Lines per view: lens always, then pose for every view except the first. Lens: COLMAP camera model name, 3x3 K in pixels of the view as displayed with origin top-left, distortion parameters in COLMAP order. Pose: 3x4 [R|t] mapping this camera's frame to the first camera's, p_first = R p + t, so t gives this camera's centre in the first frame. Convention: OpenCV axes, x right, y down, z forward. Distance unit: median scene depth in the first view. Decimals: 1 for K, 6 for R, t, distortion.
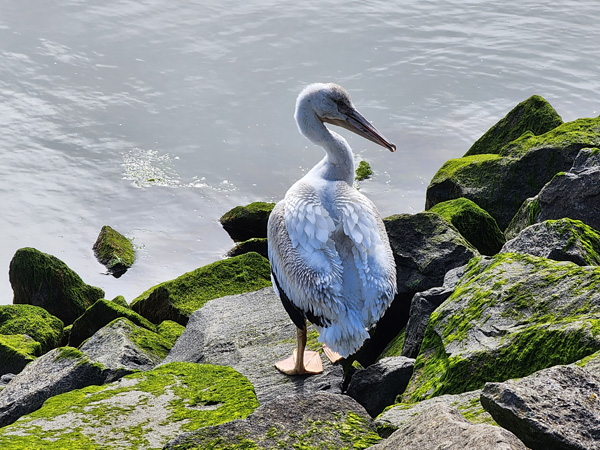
lens RADIAL K [[4073.4, 0, 300.2], [0, 4073.4, 225.1], [0, 0, 1]] dist [0.216017, 0.000000]
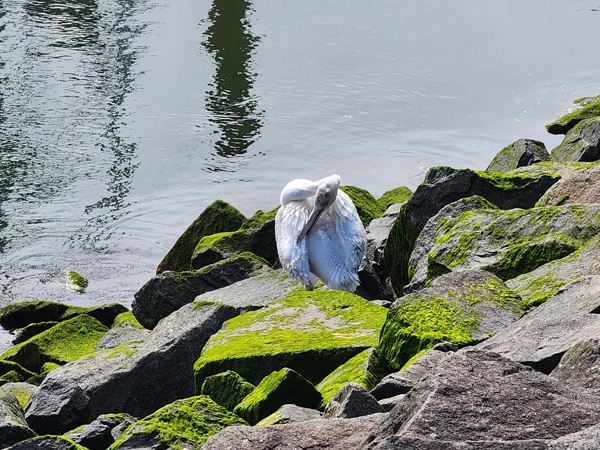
lens RADIAL K [[4073.4, 0, 299.8], [0, 4073.4, 224.9], [0, 0, 1]] dist [0.216017, 0.000000]
pose [[0.941715, -0.089378, 0.324321, -0.508508], [0.123060, 0.988767, -0.084832, 0.135083], [-0.313096, 0.119798, 0.942136, -0.415100]]
